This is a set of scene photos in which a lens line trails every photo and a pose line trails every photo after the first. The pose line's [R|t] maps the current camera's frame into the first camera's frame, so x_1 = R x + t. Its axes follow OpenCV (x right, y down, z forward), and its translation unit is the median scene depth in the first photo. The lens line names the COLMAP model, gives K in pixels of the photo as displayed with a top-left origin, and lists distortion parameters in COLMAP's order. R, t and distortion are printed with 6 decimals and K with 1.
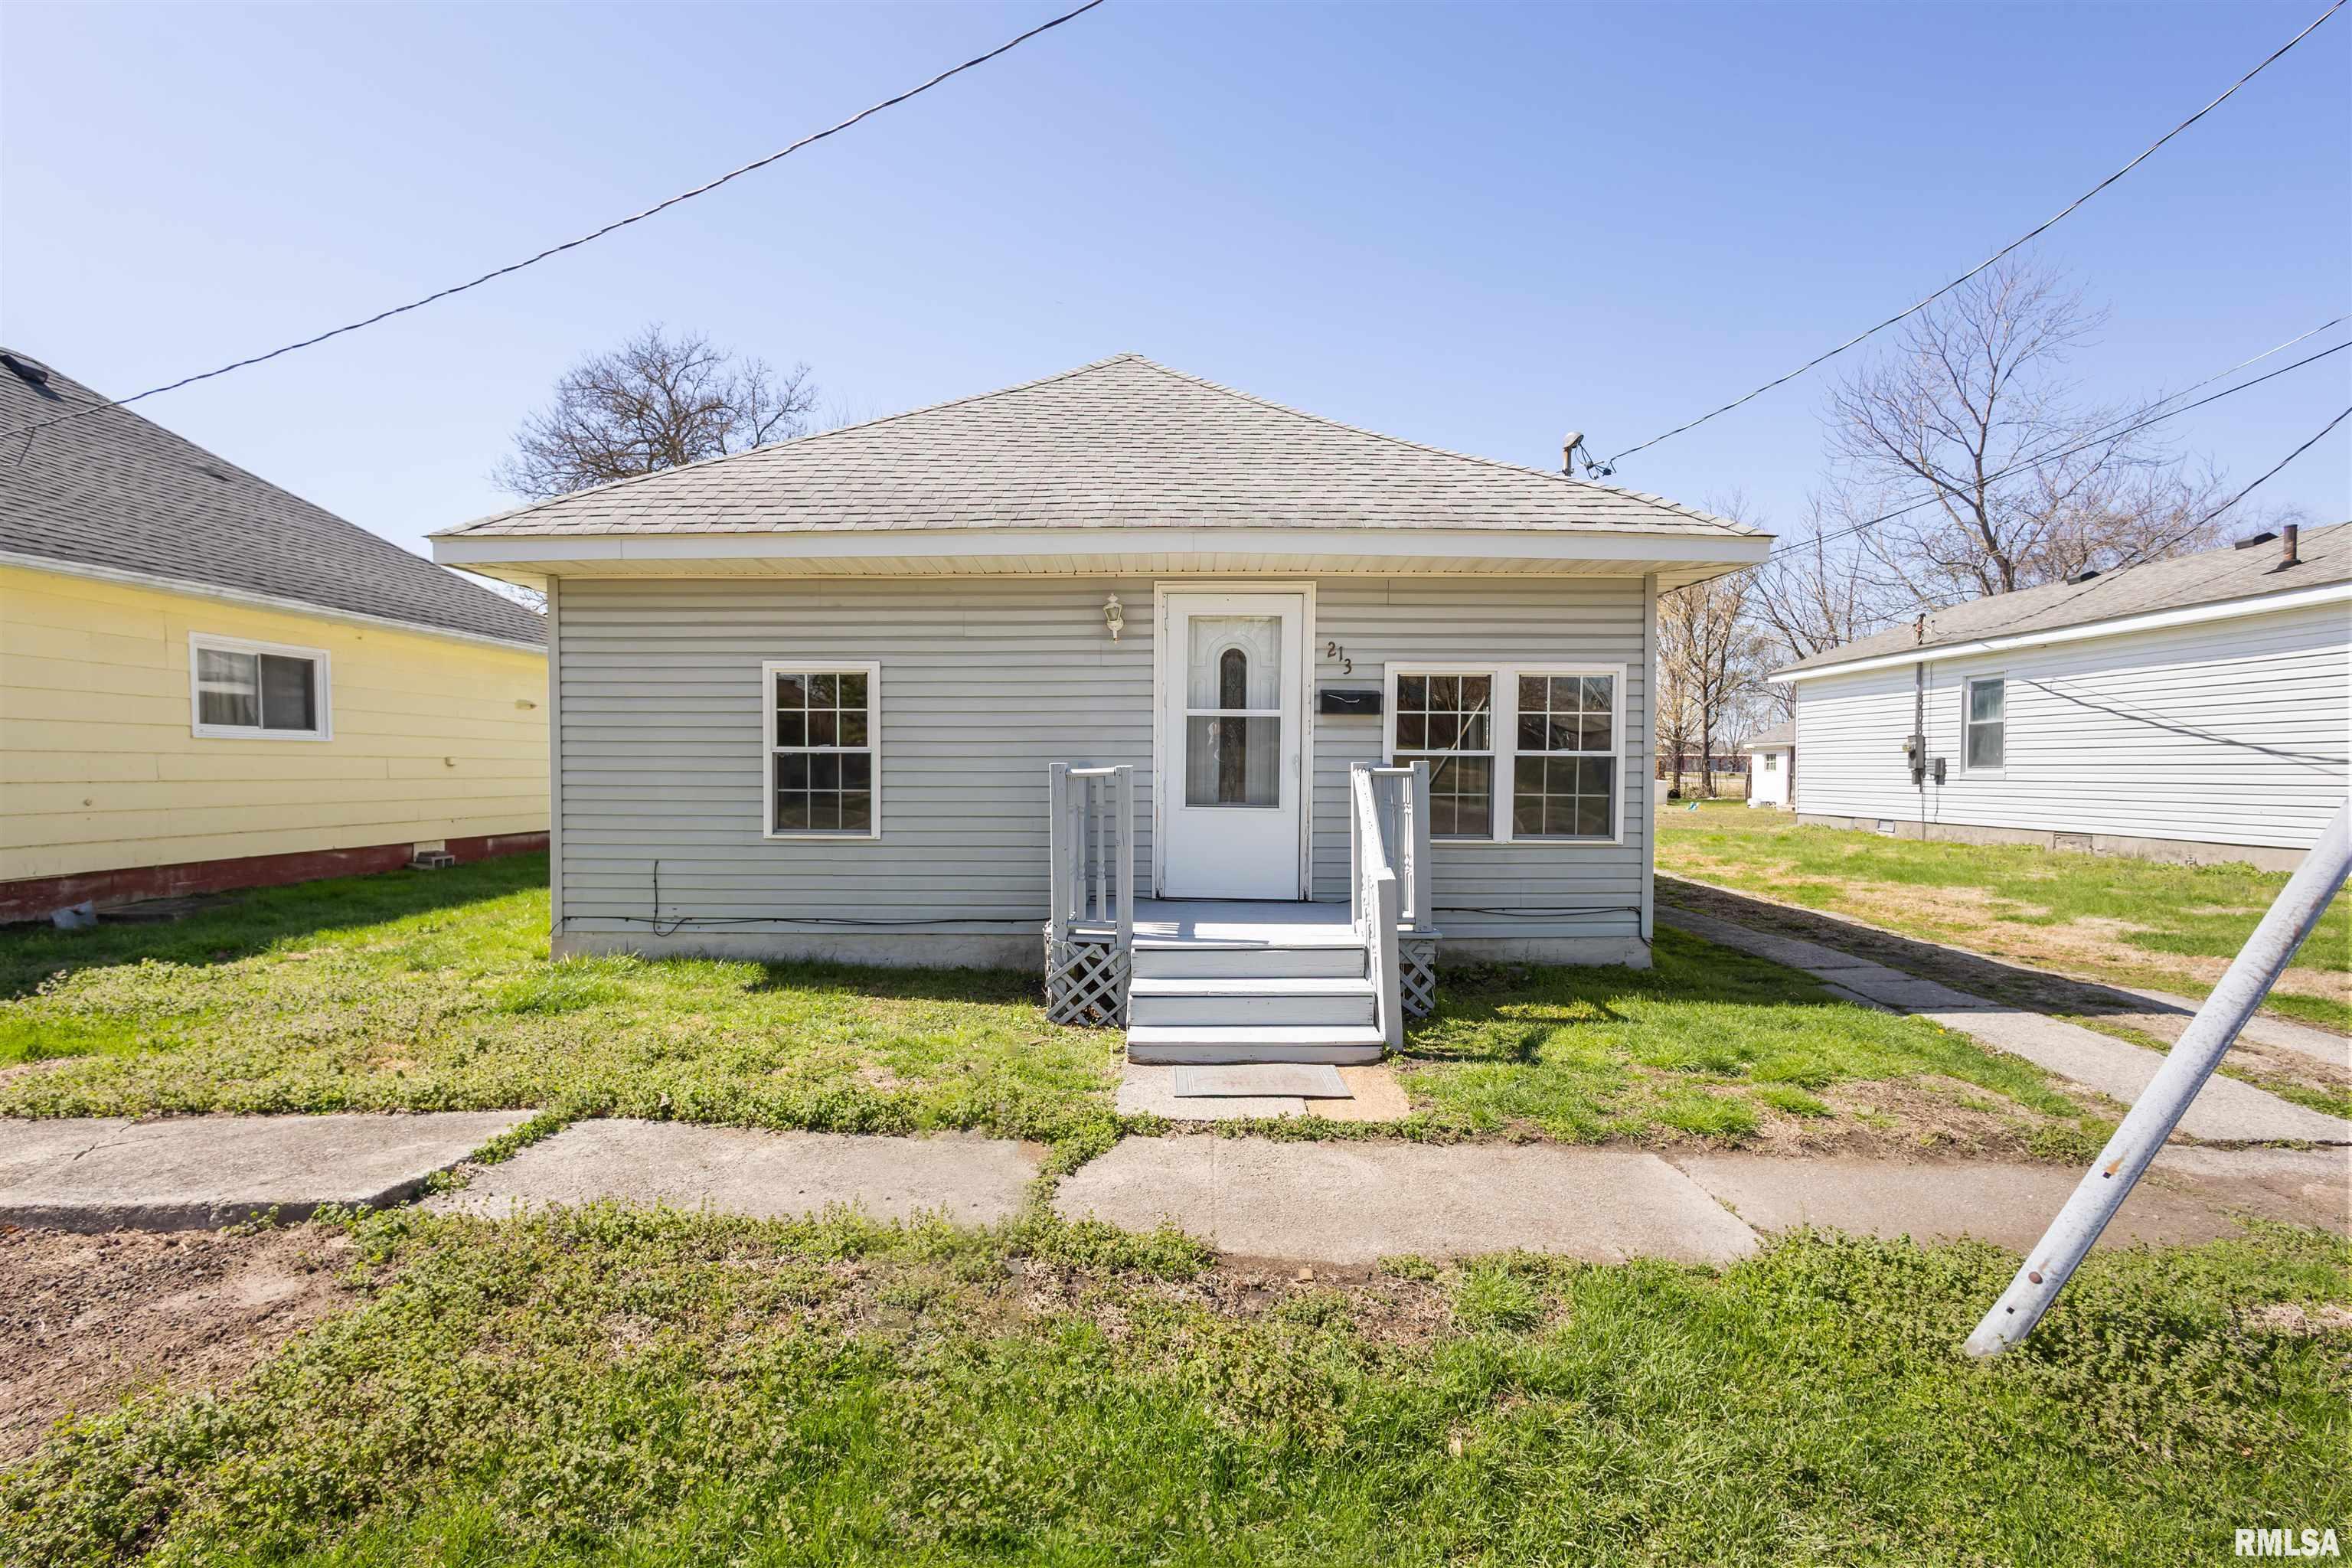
lens RADIAL K [[1140.9, 0, 1175.6], [0, 1140.9, 797.5], [0, 0, 1]] dist [-0.000843, -0.001929]
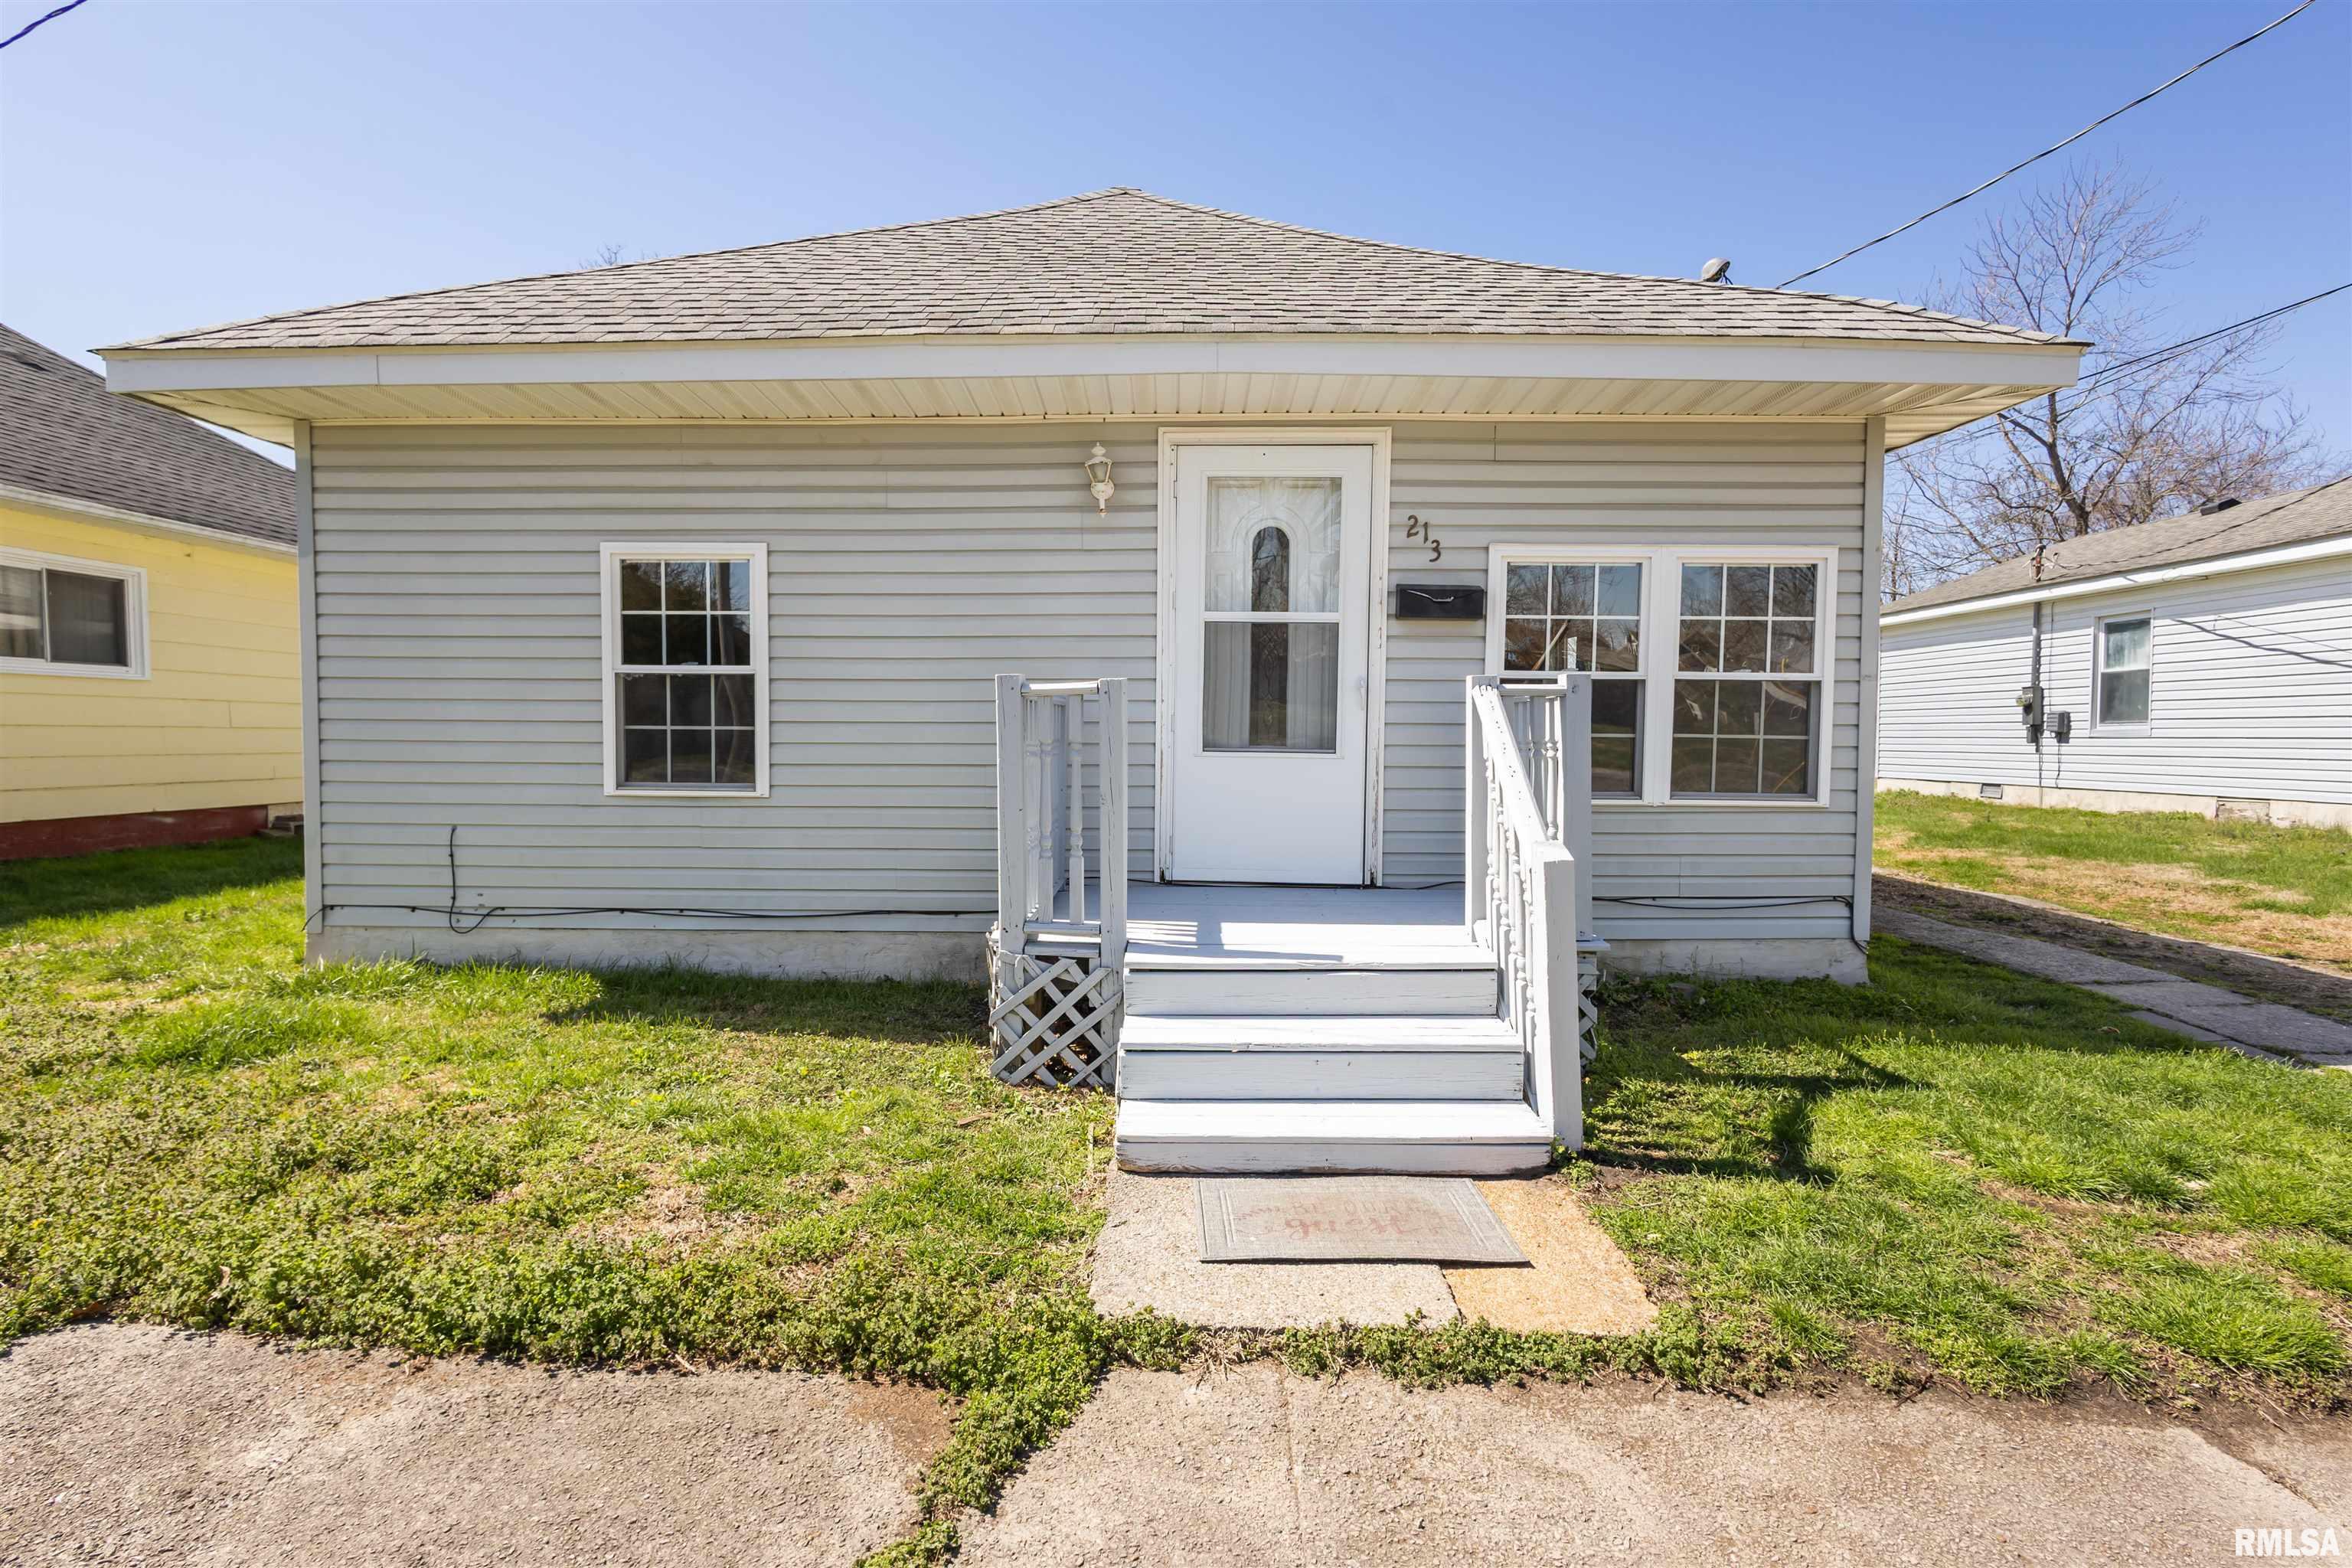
lens RADIAL K [[1140.9, 0, 1175.6], [0, 1140.9, 797.5], [0, 0, 1]] dist [-0.000843, -0.001929]
pose [[0.999989, 0.002897, 0.003714, -0.010470], [-0.002999, 0.999610, 0.027751, 0.017159], [-0.003632, -0.027761, 0.999608, 0.301663]]
